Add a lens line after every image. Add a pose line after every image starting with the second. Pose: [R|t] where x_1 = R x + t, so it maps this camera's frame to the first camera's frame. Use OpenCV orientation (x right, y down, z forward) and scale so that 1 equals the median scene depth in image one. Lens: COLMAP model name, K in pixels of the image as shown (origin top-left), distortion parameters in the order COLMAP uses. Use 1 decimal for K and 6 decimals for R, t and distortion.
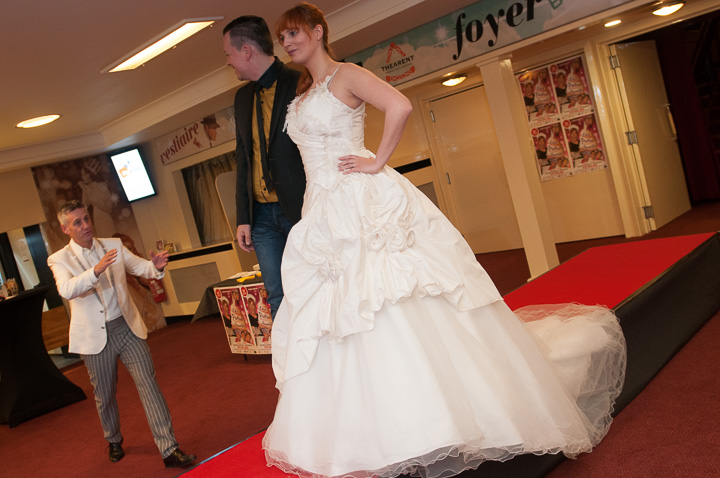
lens RADIAL K [[769.4, 0, 354.3], [0, 769.4, 244.7], [0, 0, 1]] dist [-0.050196, 0.000000]
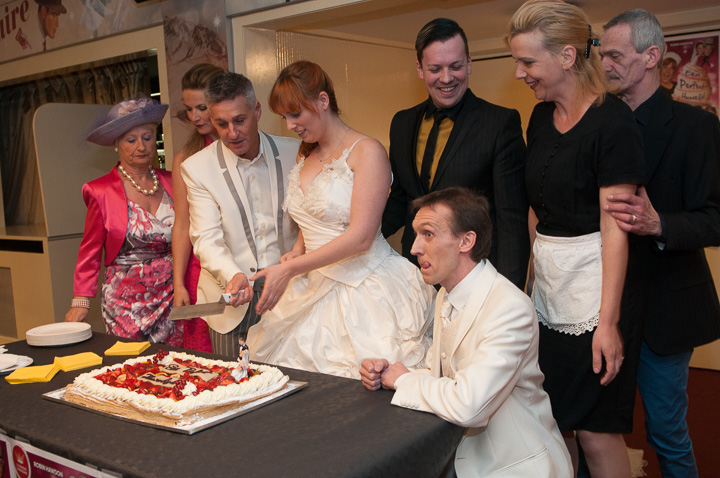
lens RADIAL K [[769.4, 0, 344.4], [0, 769.4, 262.0], [0, 0, 1]] dist [-0.050196, 0.000000]
pose [[0.972706, 0.197256, 0.122199, -0.031700], [-0.199341, 0.979918, 0.004952, -0.039533], [-0.118768, -0.029176, 0.992493, 0.611761]]
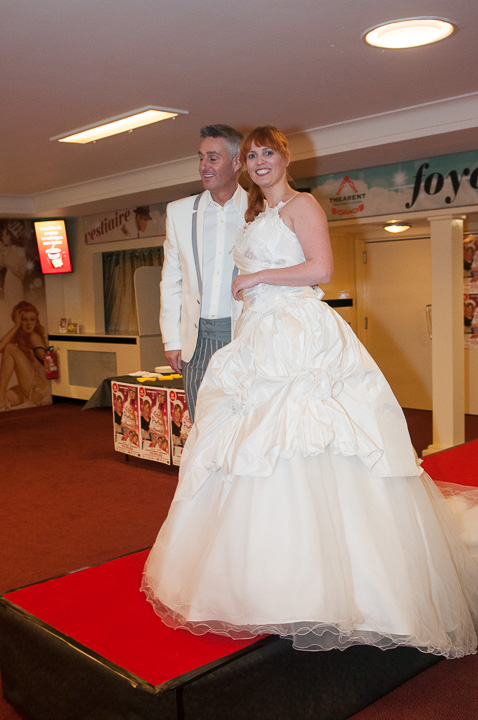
lens RADIAL K [[769.4, 0, 239.6], [0, 769.4, 358.8], [0, 0, 1]] dist [-0.050196, 0.000000]
pose [[0.974224, 0.225444, -0.007945, -0.023208], [-0.225455, 0.974253, -0.000482, -0.006782], [0.007632, 0.002261, 0.999968, 0.028185]]
